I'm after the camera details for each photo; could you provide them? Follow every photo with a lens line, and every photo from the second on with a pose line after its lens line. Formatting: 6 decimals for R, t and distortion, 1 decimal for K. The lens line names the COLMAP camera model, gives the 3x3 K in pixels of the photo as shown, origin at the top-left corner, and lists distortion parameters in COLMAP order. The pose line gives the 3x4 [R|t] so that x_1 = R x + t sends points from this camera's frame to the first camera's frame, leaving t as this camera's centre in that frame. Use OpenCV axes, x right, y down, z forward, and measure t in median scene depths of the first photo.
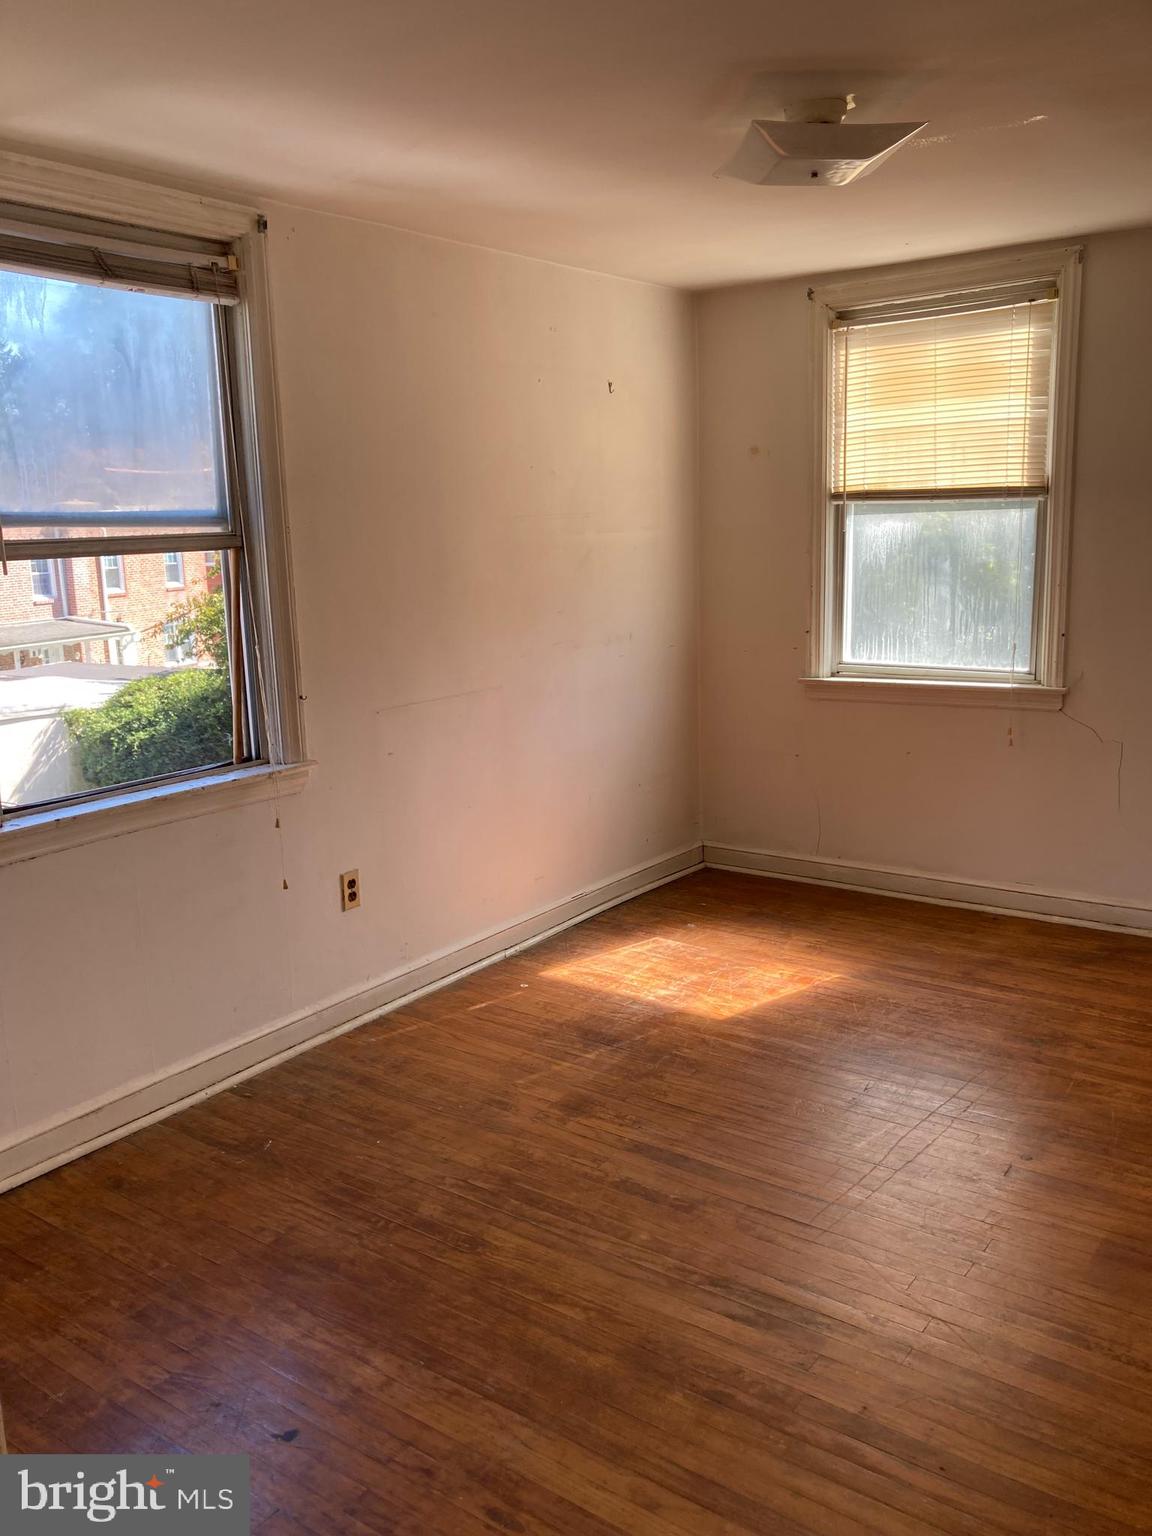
lens RADIAL K [[1292.9, 0, 569.6], [0, 1292.9, 764.7], [0, 0, 1]] dist [0.056121, -0.031336]
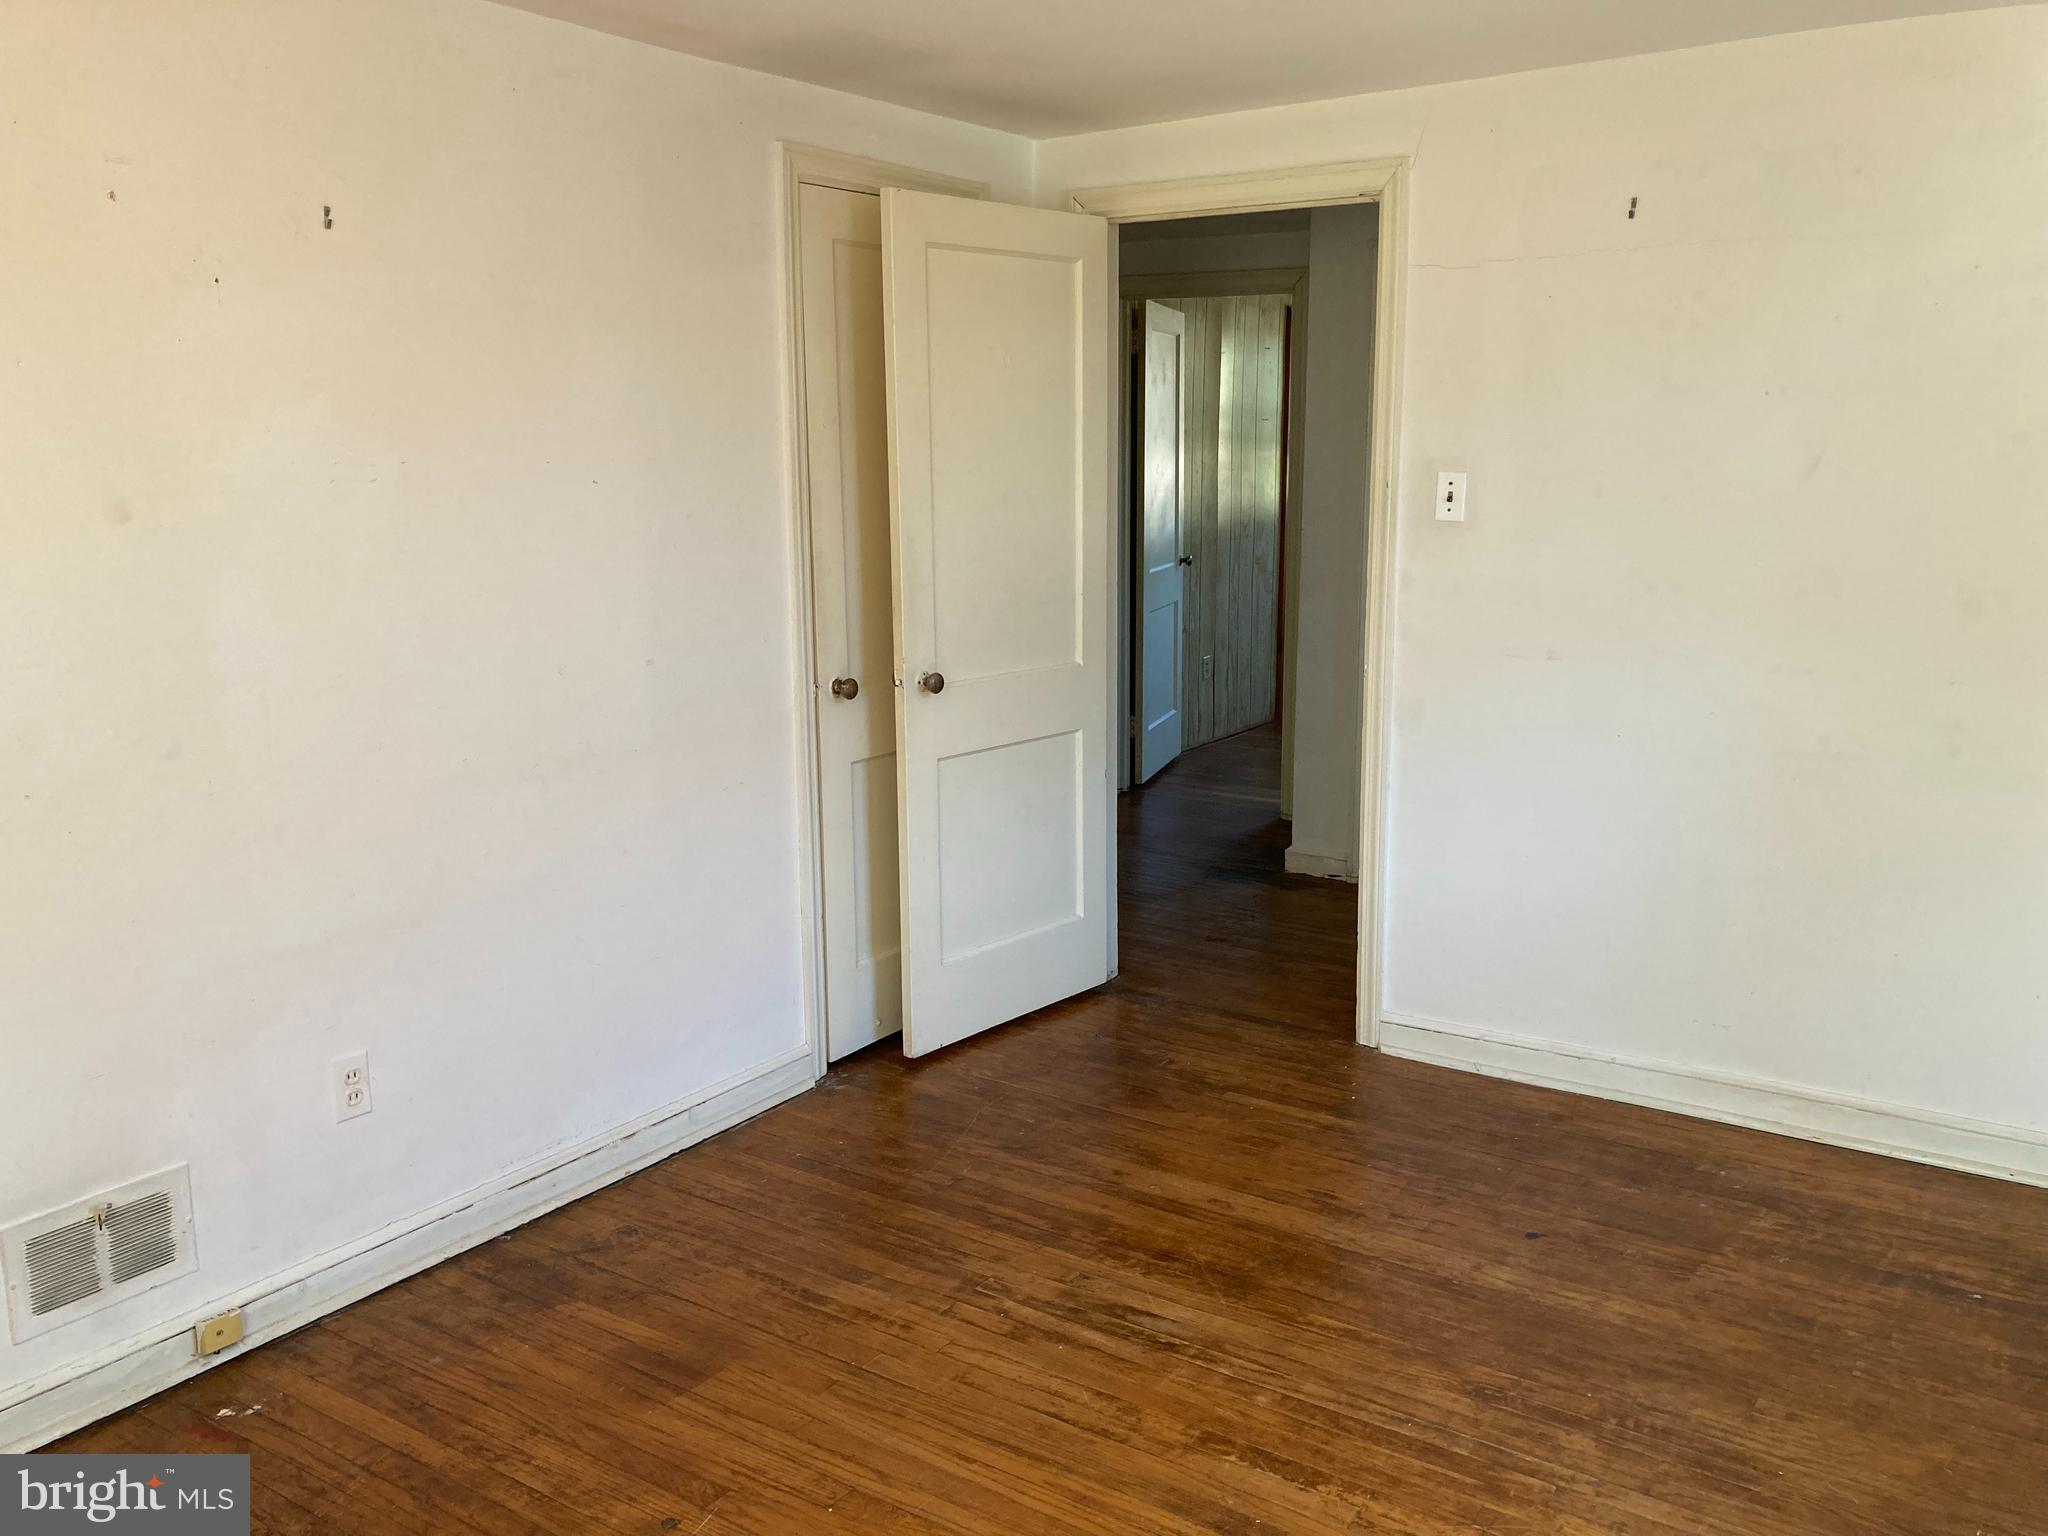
lens RADIAL K [[1723.9, 0, 1020.3], [0, 1723.9, 769.3], [0, 0, 1]] dist [0.056121, -0.031336]
pose [[-0.998811, 0.042346, -0.024143, 0.126982], [0.030502, 0.929300, 0.368063, -0.221876], [0.038022, 0.366889, -0.929487, 1.103386]]
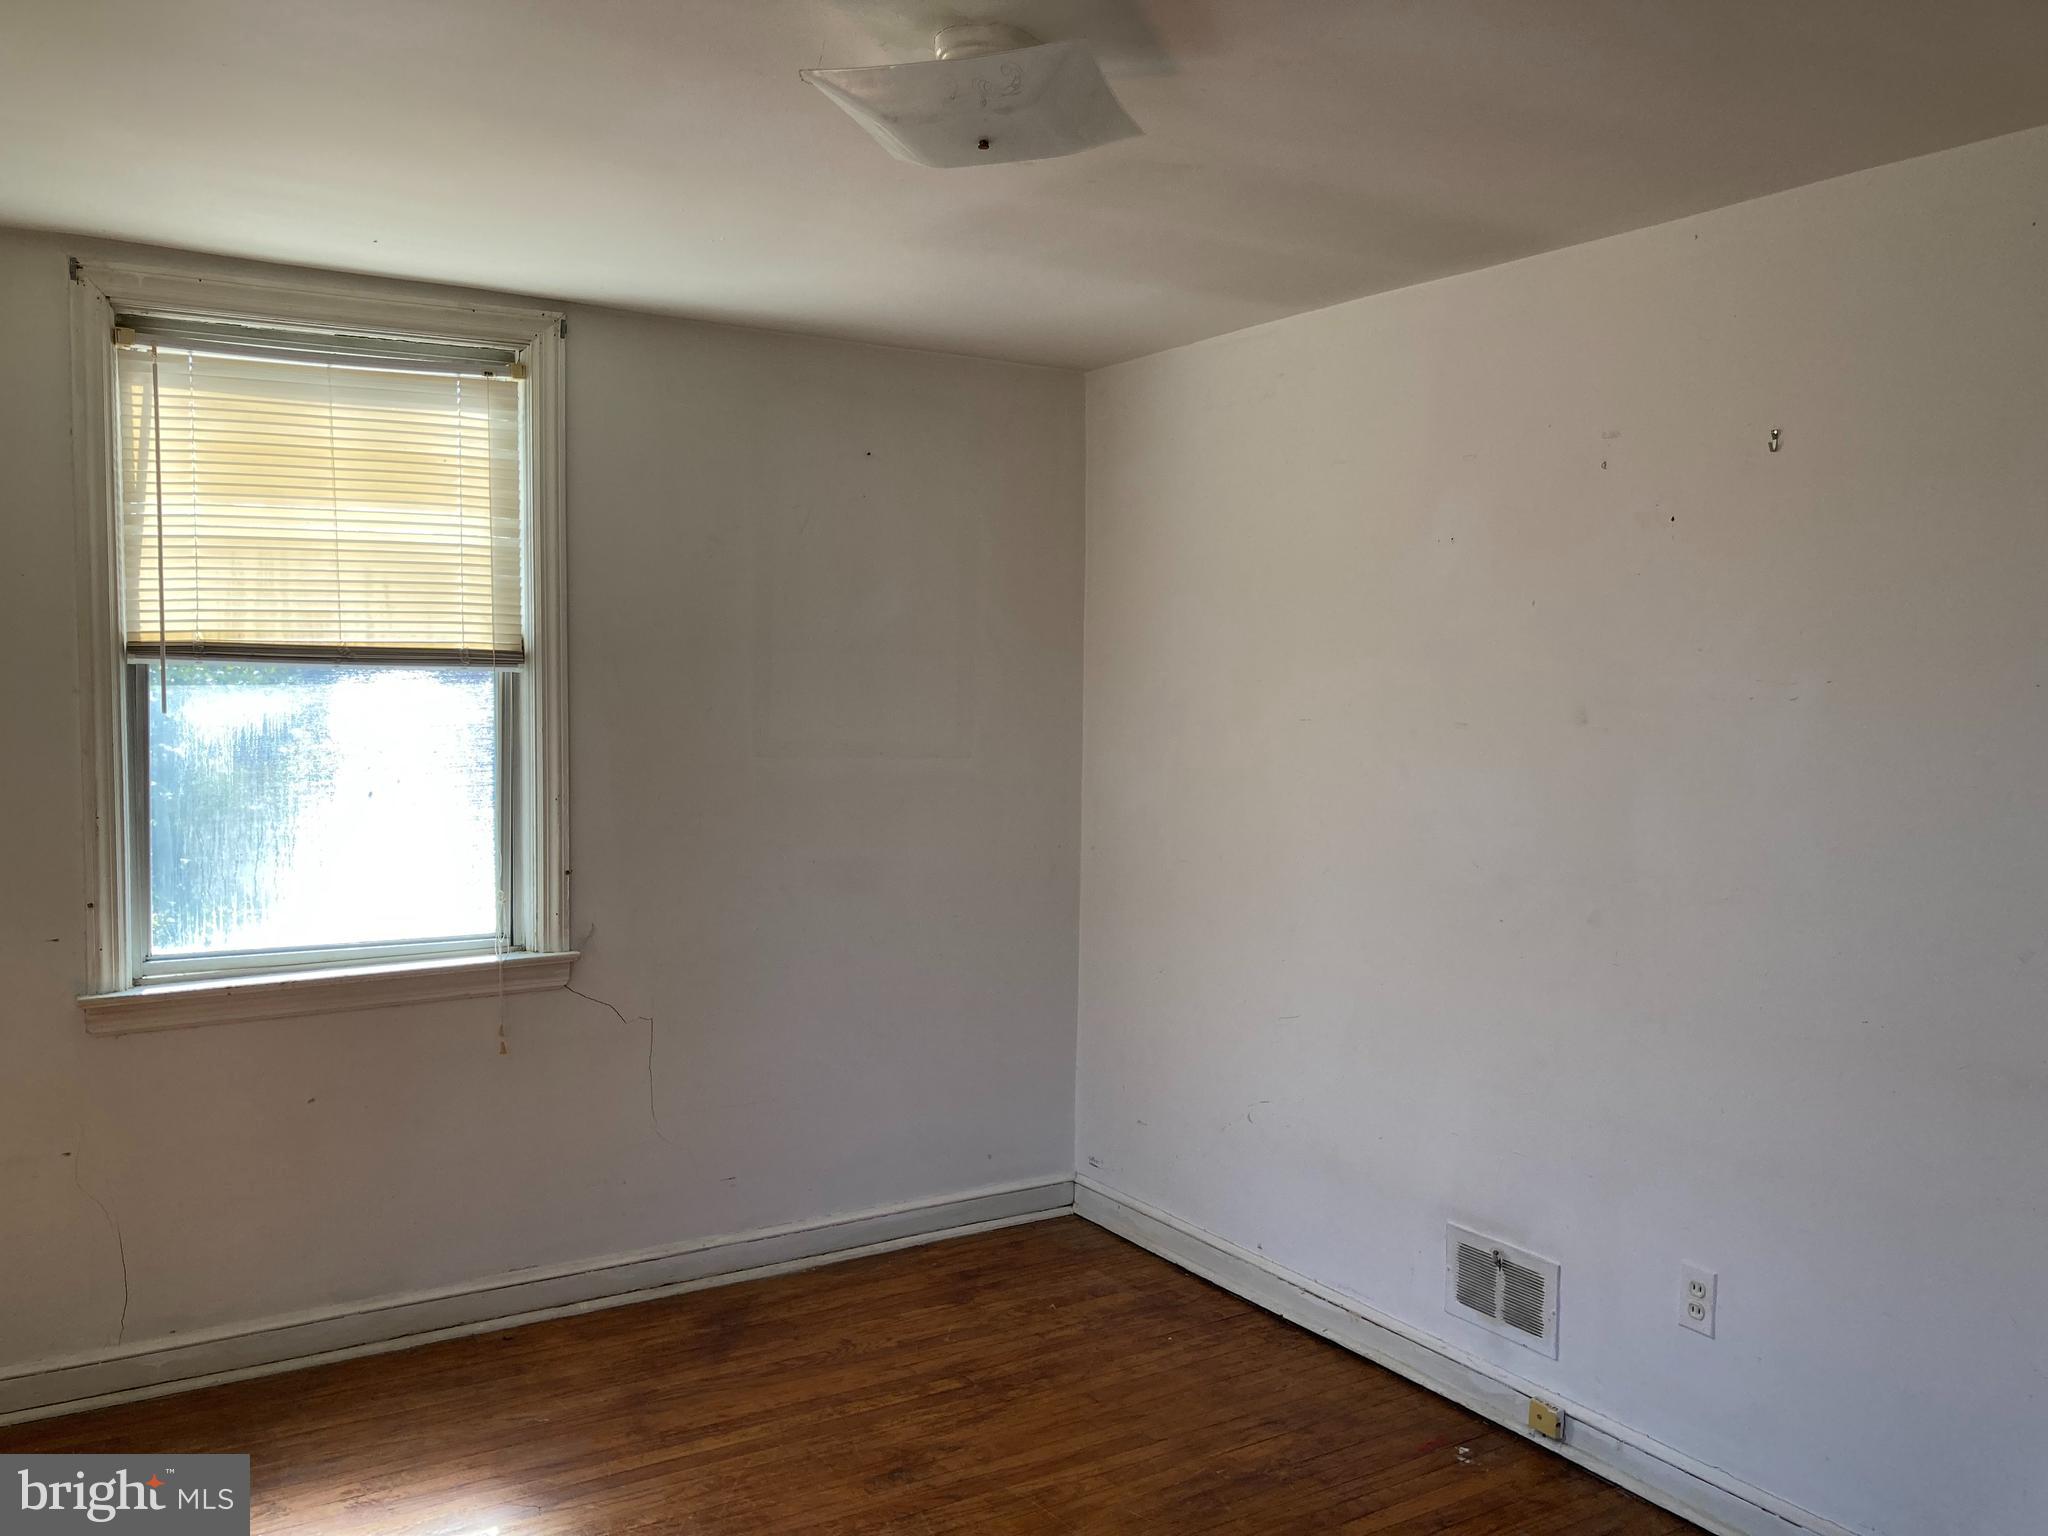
lens RADIAL K [[1723.9, 0, 1010.9], [0, 1723.9, 782.0], [0, 0, 1]] dist [0.056121, -0.031336]
pose [[0.385796, -0.028405, 0.922147, -0.348985], [0.157240, 0.986926, -0.035383, -0.078610], [-0.909086, 0.158649, 0.385218, 0.448577]]
